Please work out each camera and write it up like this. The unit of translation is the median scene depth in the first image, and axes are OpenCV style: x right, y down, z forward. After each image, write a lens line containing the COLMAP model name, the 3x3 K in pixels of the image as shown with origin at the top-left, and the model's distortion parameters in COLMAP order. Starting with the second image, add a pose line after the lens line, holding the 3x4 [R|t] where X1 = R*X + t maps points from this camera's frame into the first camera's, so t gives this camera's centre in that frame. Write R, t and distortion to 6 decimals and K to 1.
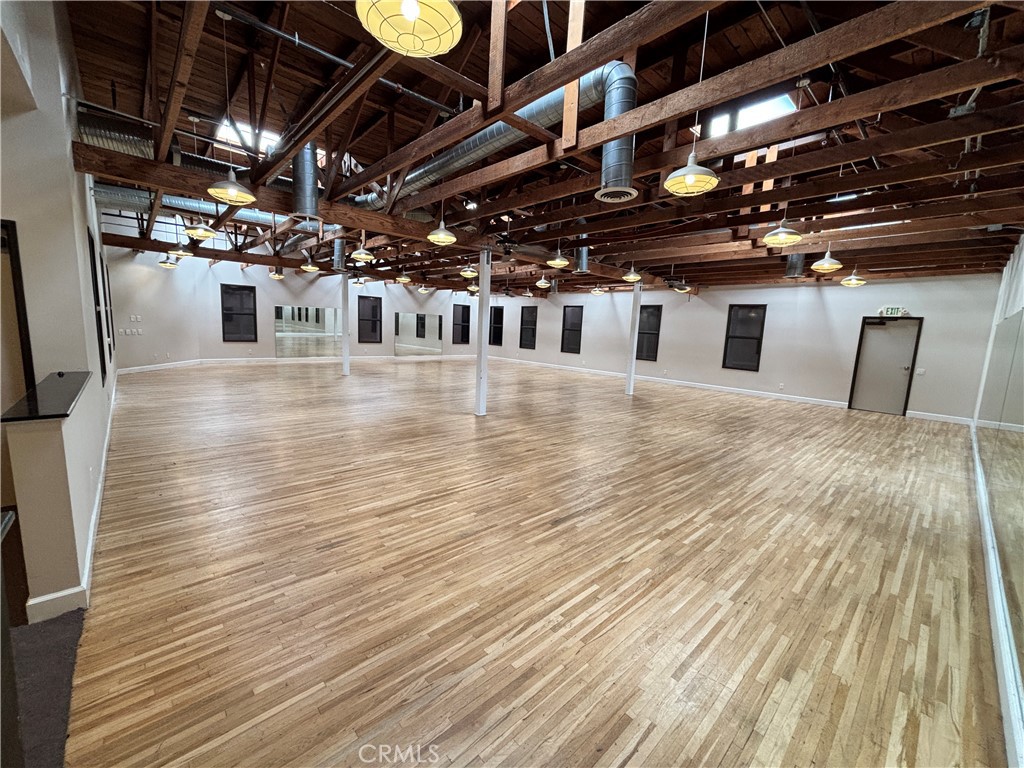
lens RADIAL K [[413.5, 0, 510.4], [0, 413.5, 386.0], [0, 0, 1]] dist [0.000424, 0.000346]
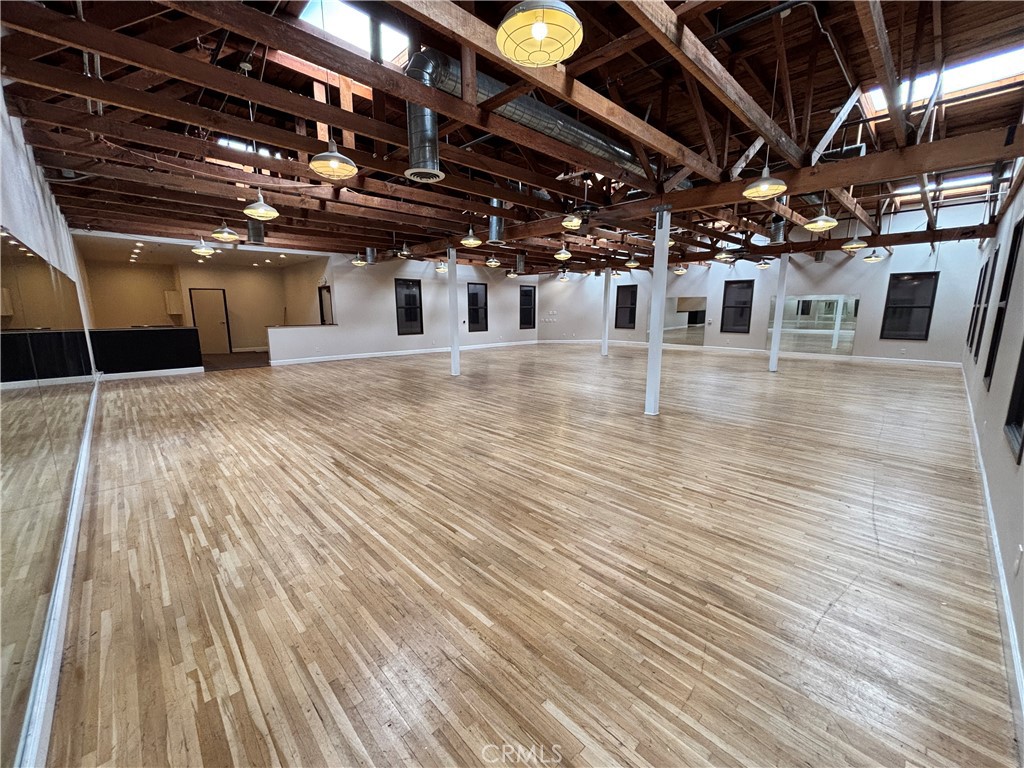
lens RADIAL K [[413.5, 0, 509.6], [0, 413.5, 388.6], [0, 0, 1]] dist [0.000424, 0.000346]
pose [[0.010880, 0.145313, -0.989326, 2.103449], [-0.144625, 0.979210, 0.142237, -0.165540], [0.989427, 0.141534, 0.031669, 1.942612]]
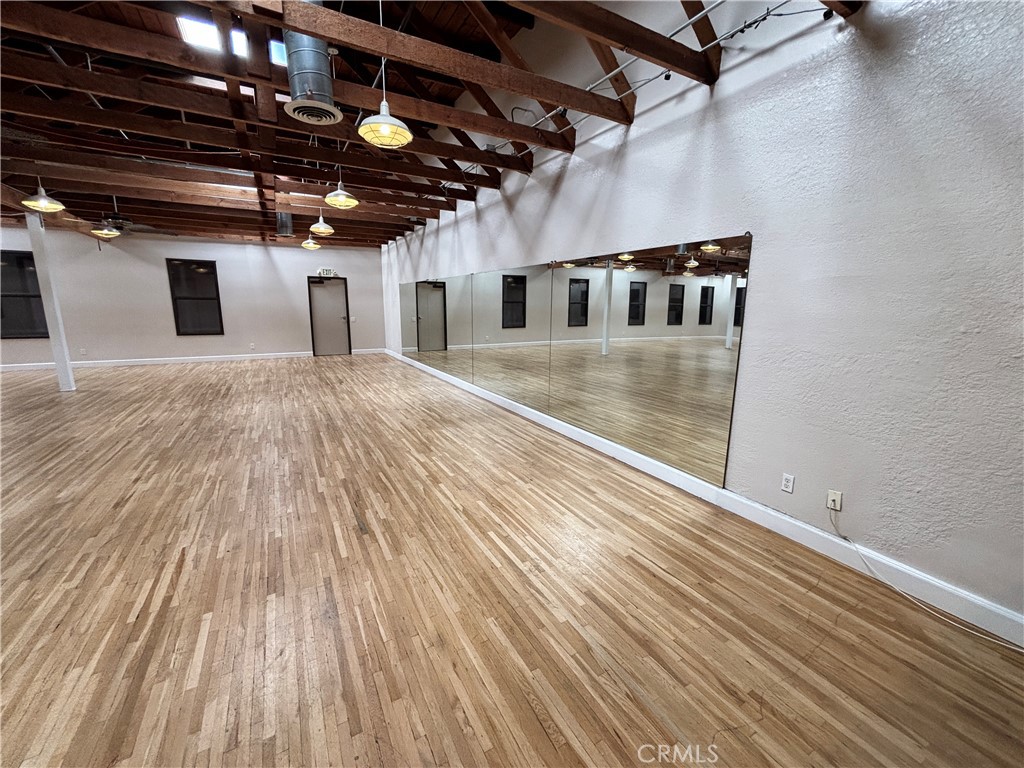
lens RADIAL K [[413.5, 0, 512.3], [0, 413.5, 384.7], [0, 0, 1]] dist [0.000424, 0.000346]
pose [[0.227533, -0.231356, 0.945888, -0.429310], [0.144384, 0.968645, 0.202190, -0.055134], [-0.963007, 0.090566, 0.253803, 0.399664]]
